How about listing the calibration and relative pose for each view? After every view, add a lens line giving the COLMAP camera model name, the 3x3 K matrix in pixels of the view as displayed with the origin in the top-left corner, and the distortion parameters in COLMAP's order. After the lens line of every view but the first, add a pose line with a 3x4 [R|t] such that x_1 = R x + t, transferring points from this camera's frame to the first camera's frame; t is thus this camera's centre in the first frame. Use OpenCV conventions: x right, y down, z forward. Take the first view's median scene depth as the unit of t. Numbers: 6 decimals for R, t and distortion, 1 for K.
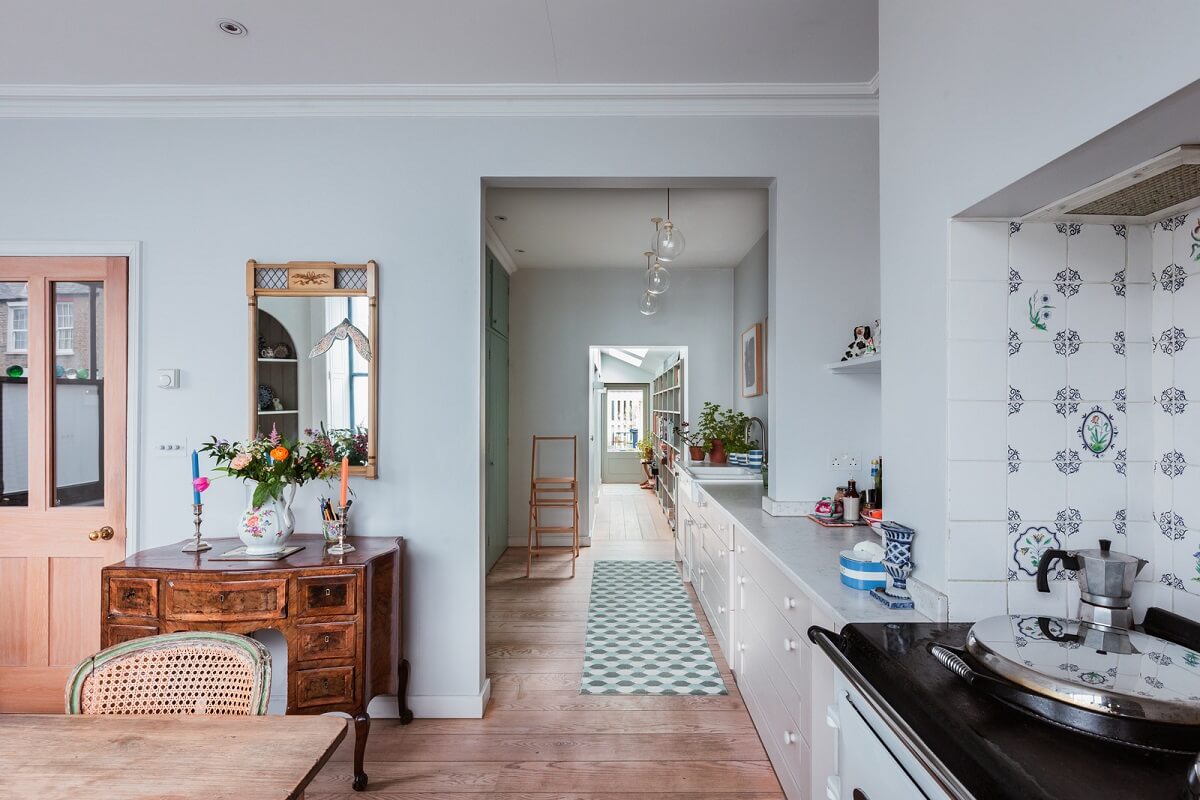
lens RADIAL K [[632.5, 0, 600.0], [0, 632.5, 400.0], [0, 0, 1]] dist [0.003130, 0.000584]
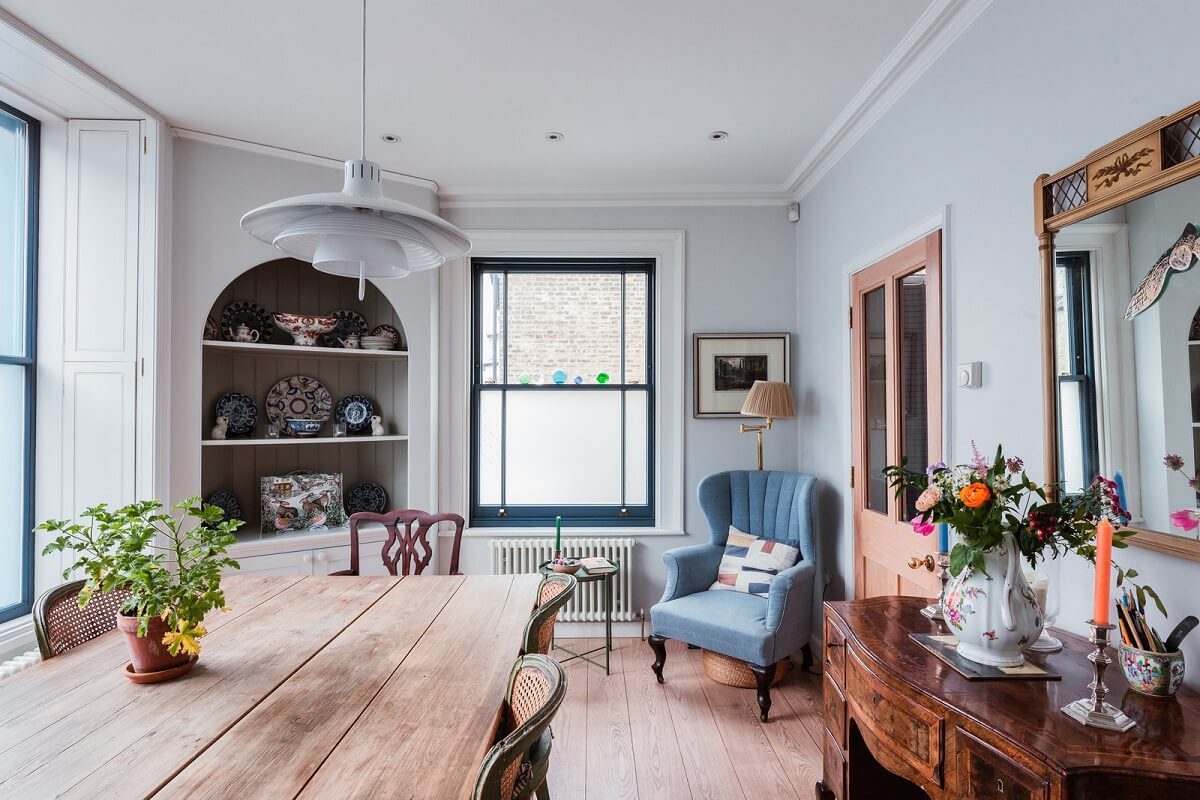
lens RADIAL K [[632.5, 0, 600.0], [0, 632.5, 400.0], [0, 0, 1]] dist [0.003130, 0.000584]
pose [[0.012952, -0.025499, -0.999591, 0.061451], [0.028551, 0.999277, -0.025122, 0.001736], [0.999508, -0.028213, 0.013671, 0.552668]]
